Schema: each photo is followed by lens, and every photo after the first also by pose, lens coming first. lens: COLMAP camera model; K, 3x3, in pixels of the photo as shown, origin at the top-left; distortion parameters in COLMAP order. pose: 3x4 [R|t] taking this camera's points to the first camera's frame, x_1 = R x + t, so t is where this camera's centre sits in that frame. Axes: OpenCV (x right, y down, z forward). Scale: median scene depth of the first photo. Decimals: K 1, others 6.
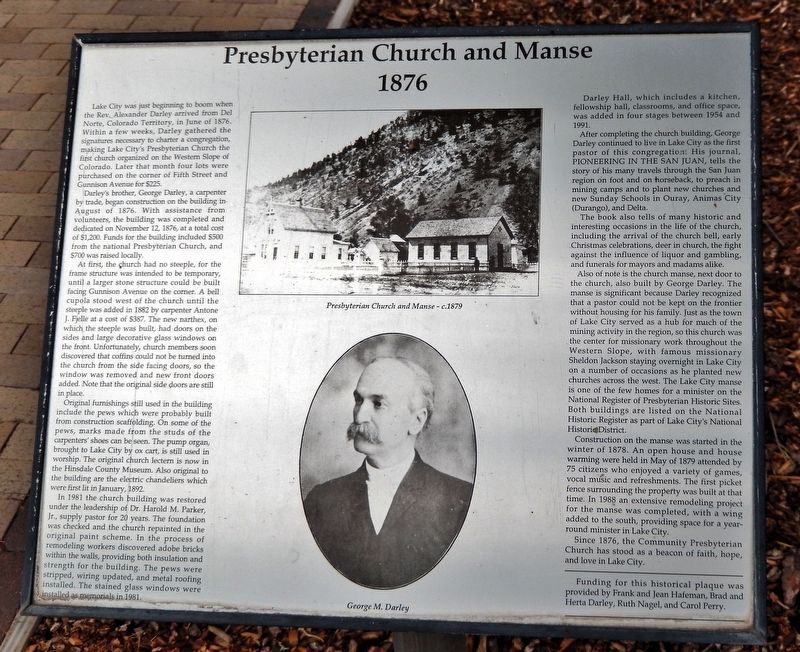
lens RADIAL K [[1141.9, 0, 401.4], [0, 1141.9, 325.5], [0, 0, 1]] dist [0.019599, 0.000000]
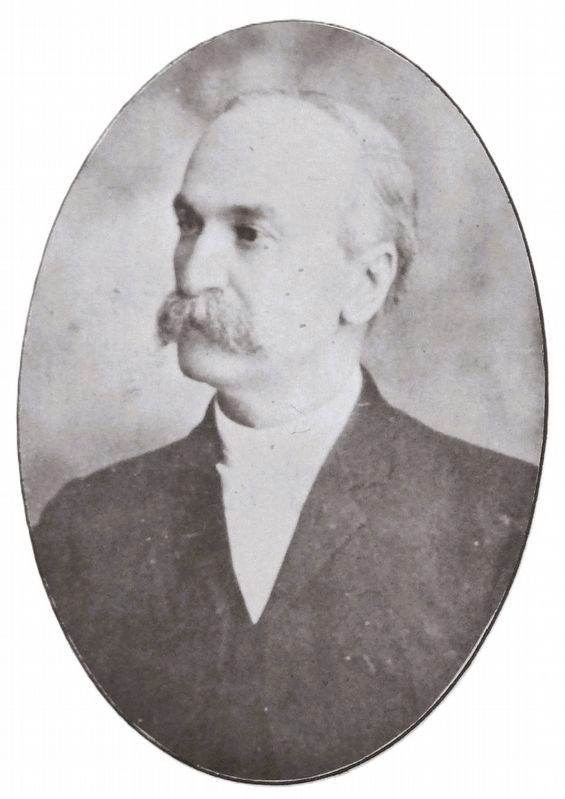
lens RADIAL K [[1093.8, 0, 282.7], [0, 1093.8, 398.3], [0, 0, 1]] dist [0.040101, 0.000000]
pose [[0.998675, -0.021911, -0.046560, 0.003389], [0.028691, 0.988215, 0.150359, 0.068957], [0.042717, -0.151495, 0.987534, 0.684728]]
